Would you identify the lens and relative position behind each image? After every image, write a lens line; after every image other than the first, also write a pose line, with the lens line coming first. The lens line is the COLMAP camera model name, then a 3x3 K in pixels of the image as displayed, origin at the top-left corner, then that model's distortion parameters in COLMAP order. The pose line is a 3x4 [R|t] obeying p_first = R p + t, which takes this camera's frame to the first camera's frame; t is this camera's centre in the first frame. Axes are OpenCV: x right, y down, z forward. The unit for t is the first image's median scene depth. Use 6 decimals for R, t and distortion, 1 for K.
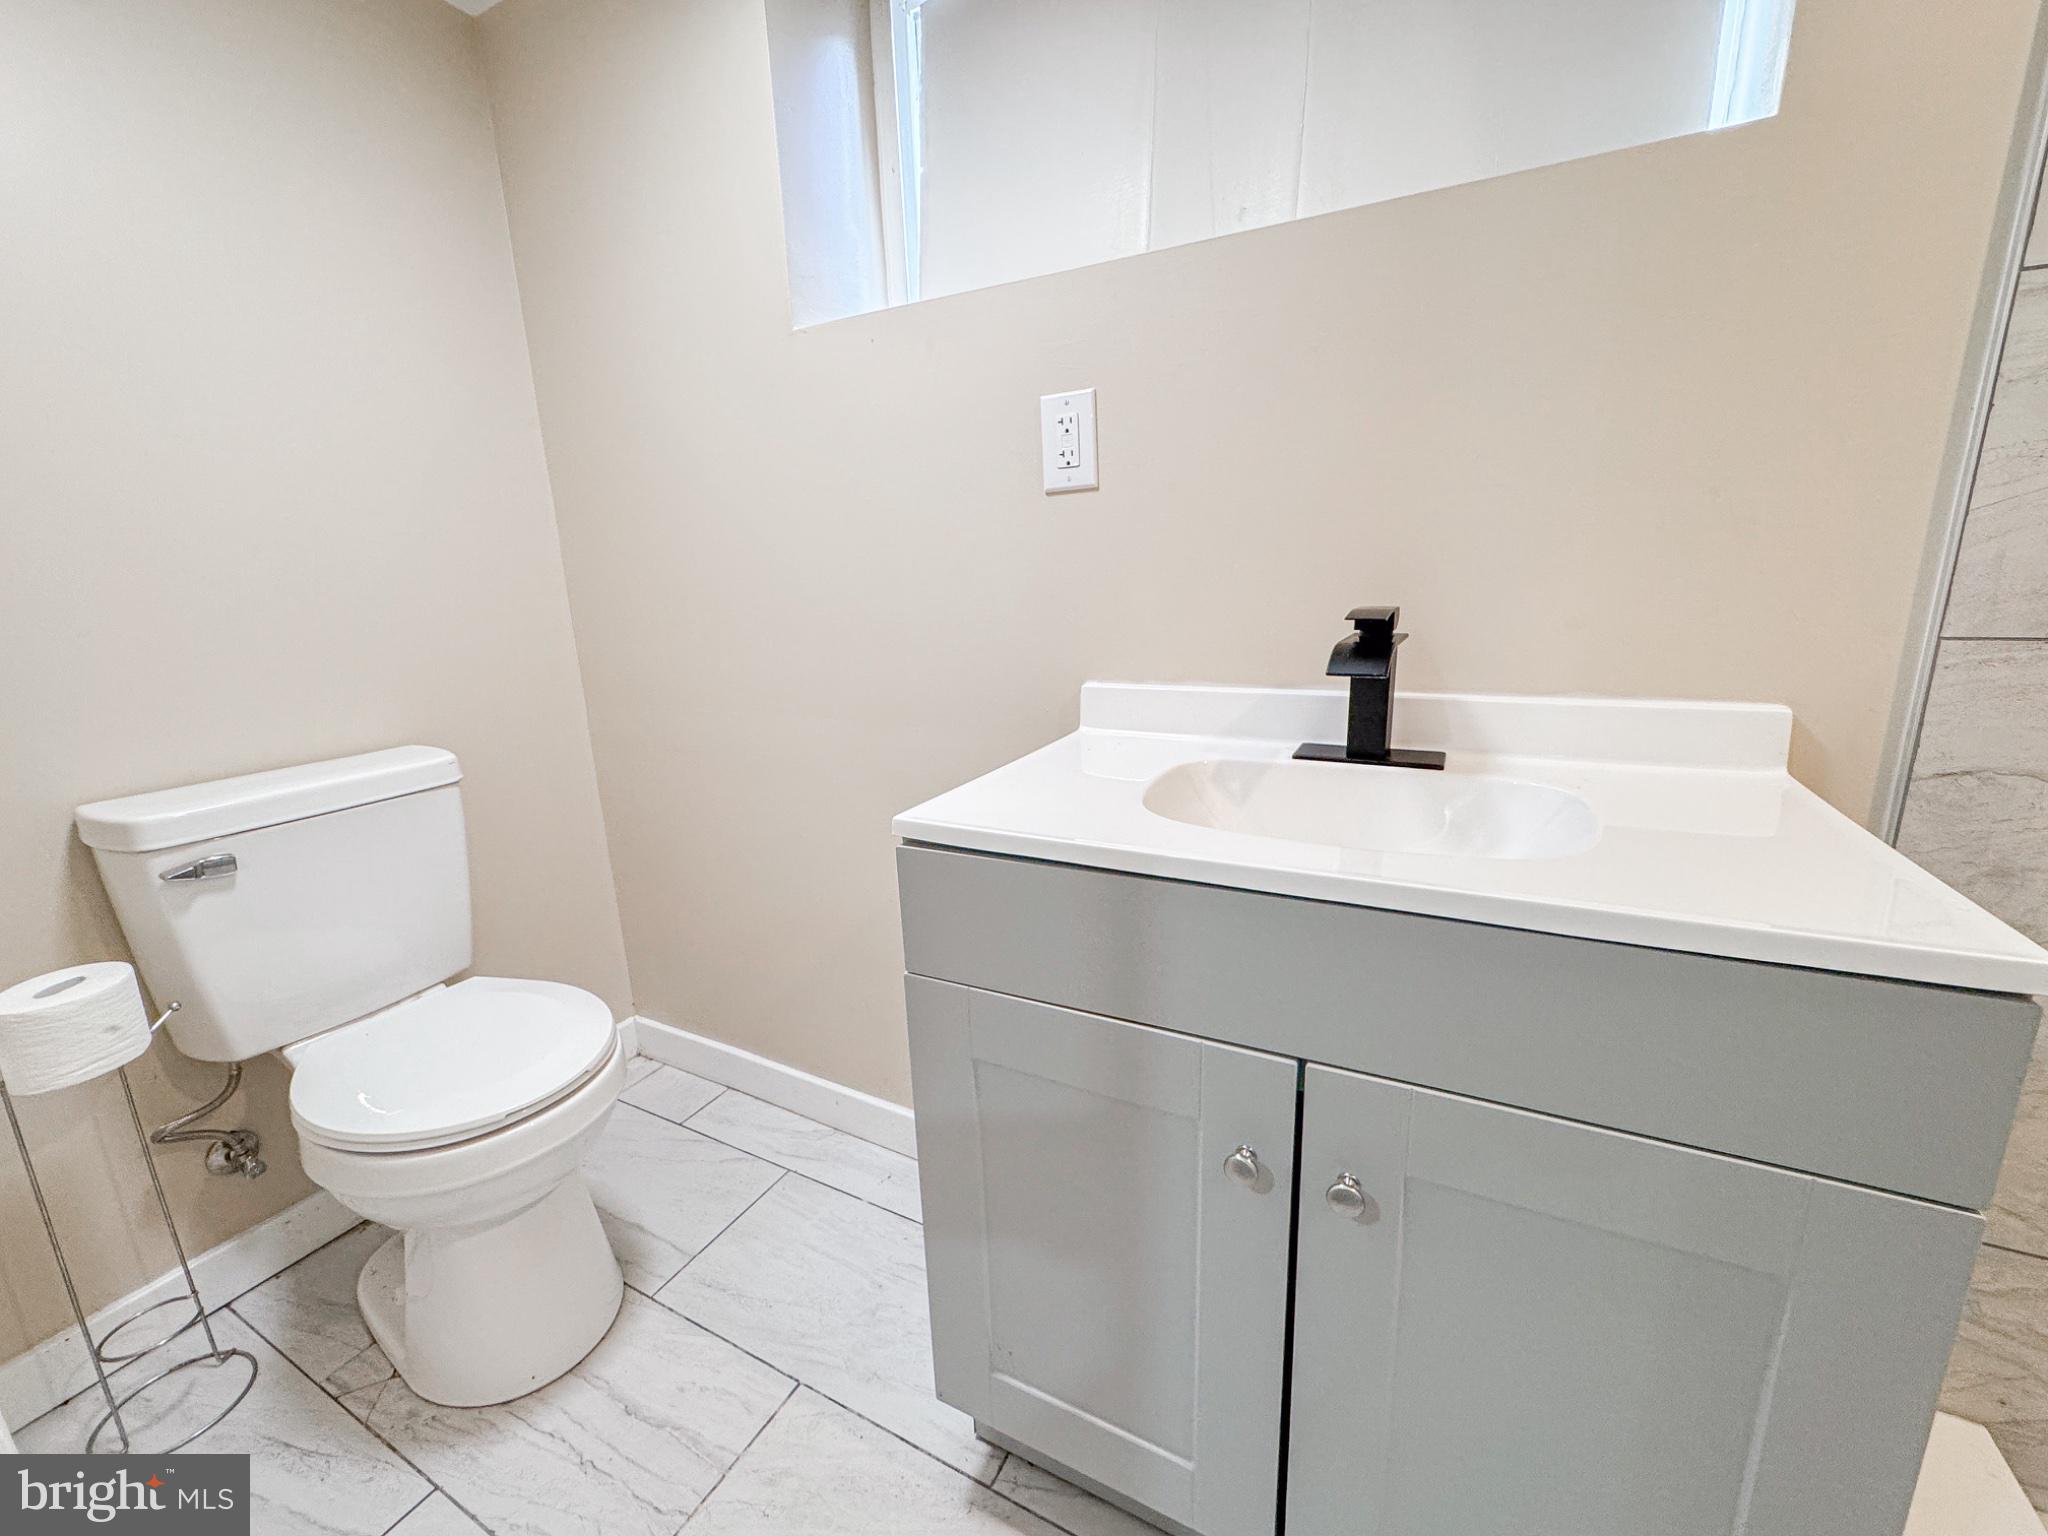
lens RADIAL K [[819.1, 0, 1024.0], [0, 819.1, 768.0], [0, 0, 1]] dist [-0.000878, 0.000221]
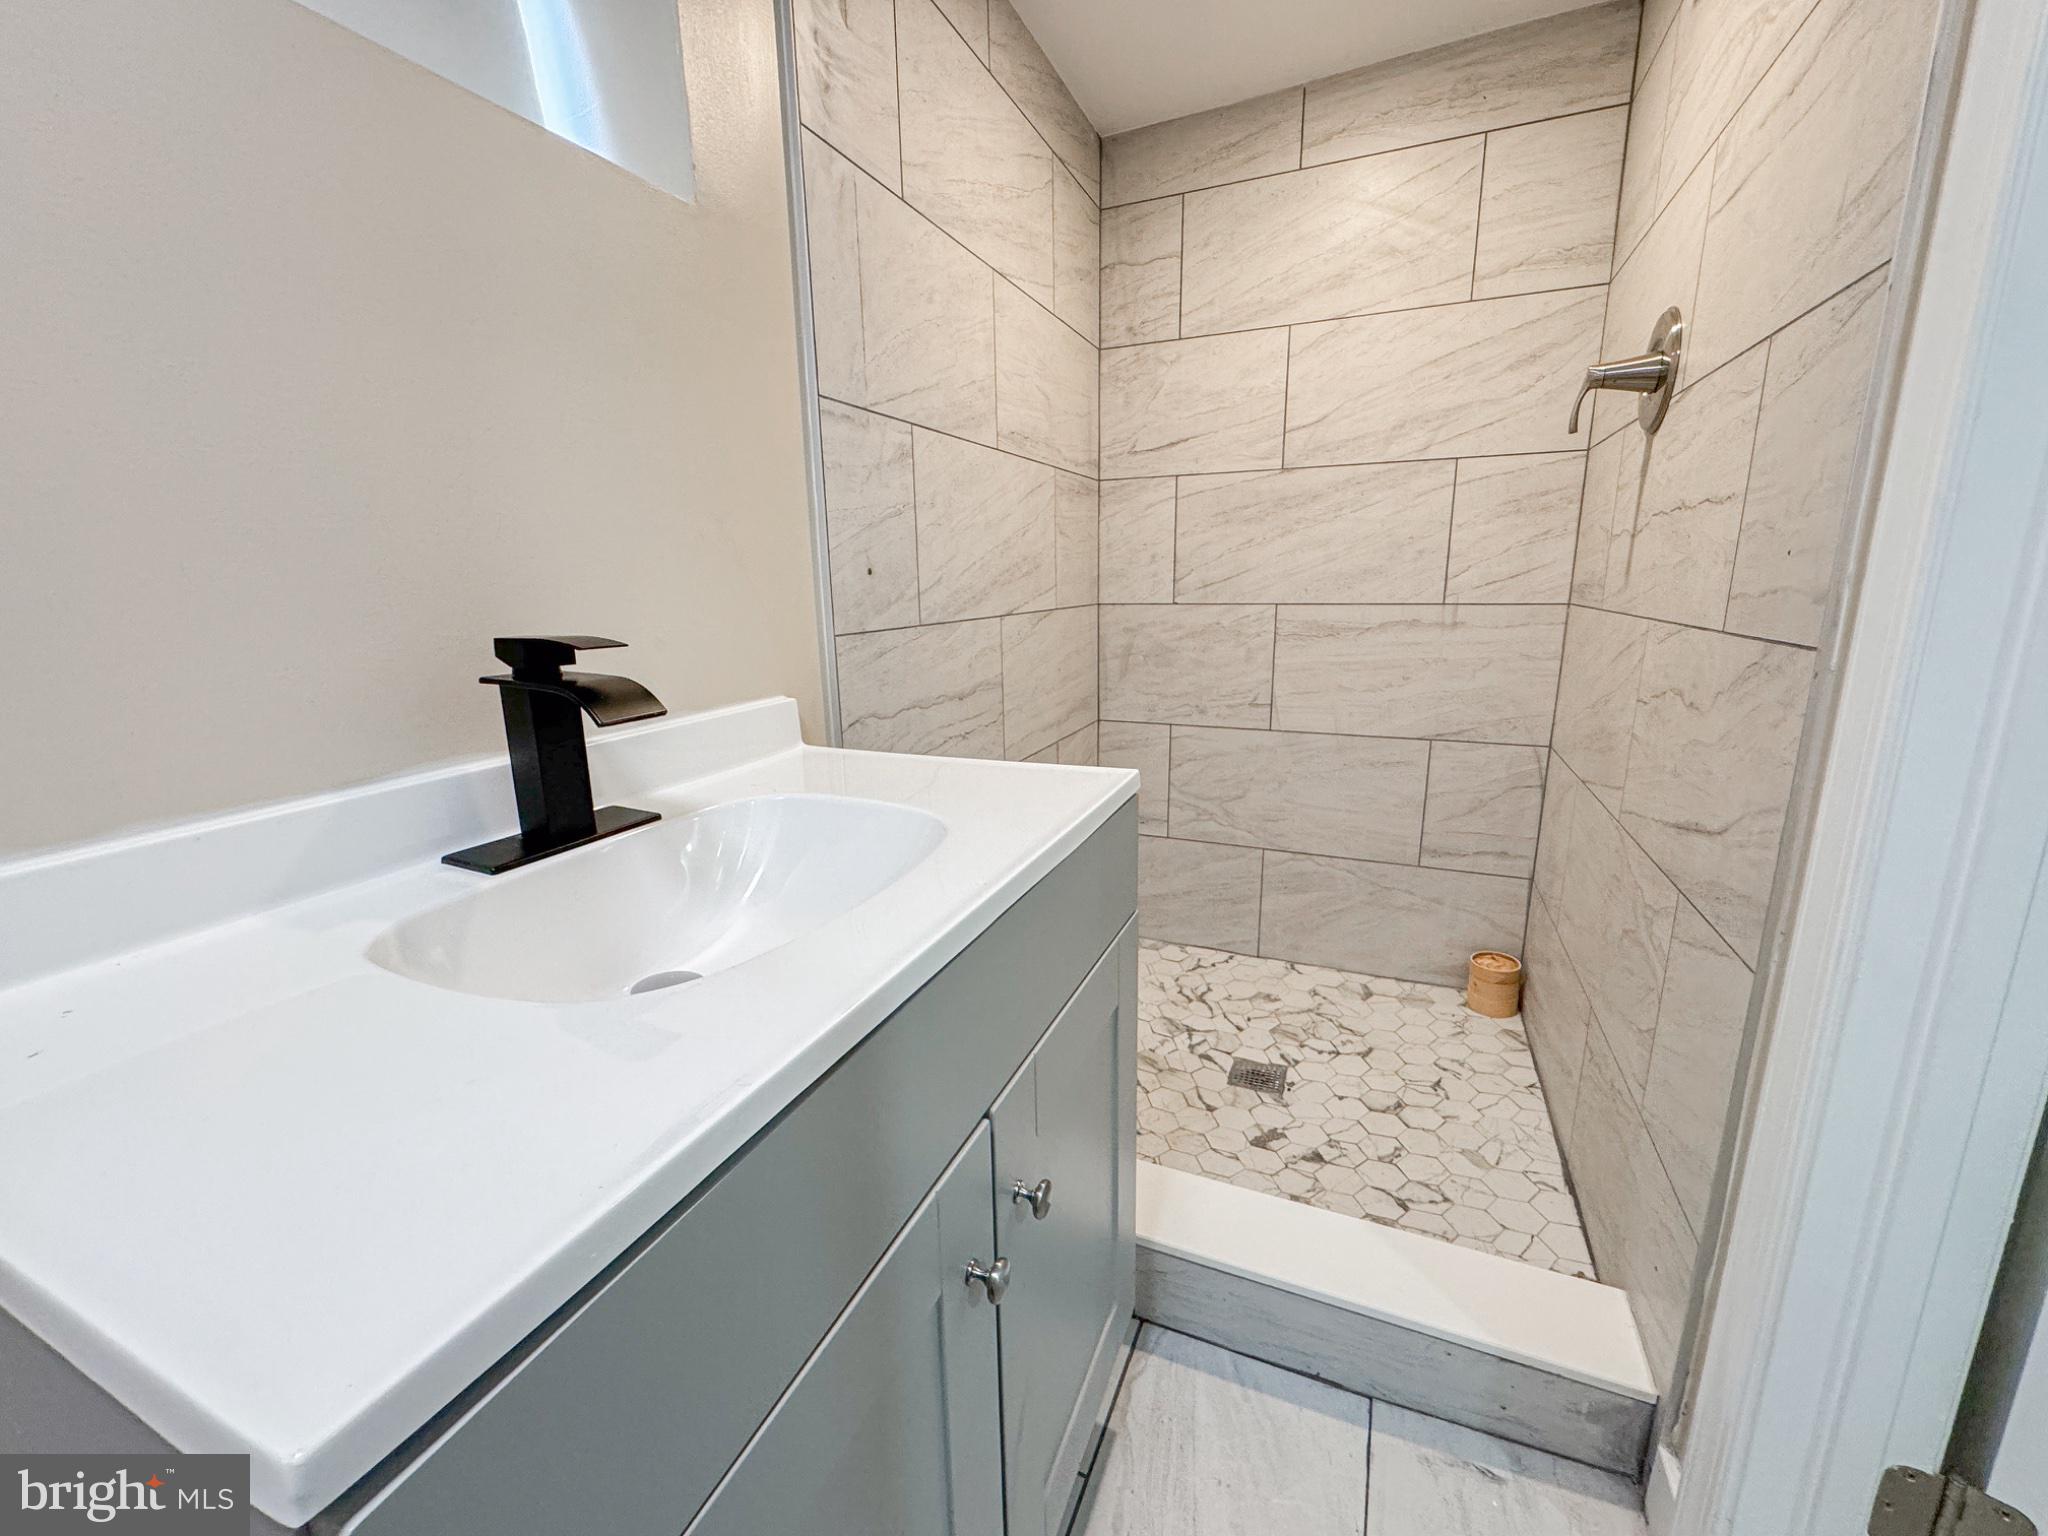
lens RADIAL K [[819.1, 0, 1024.0], [0, 819.1, 768.0], [0, 0, 1]] dist [-0.000878, 0.000221]
pose [[-0.067057, -0.196196, 0.978269, -0.381256], [0.254025, 0.944809, 0.206898, -0.143447], [-0.964870, 0.262379, -0.013517, 0.705334]]
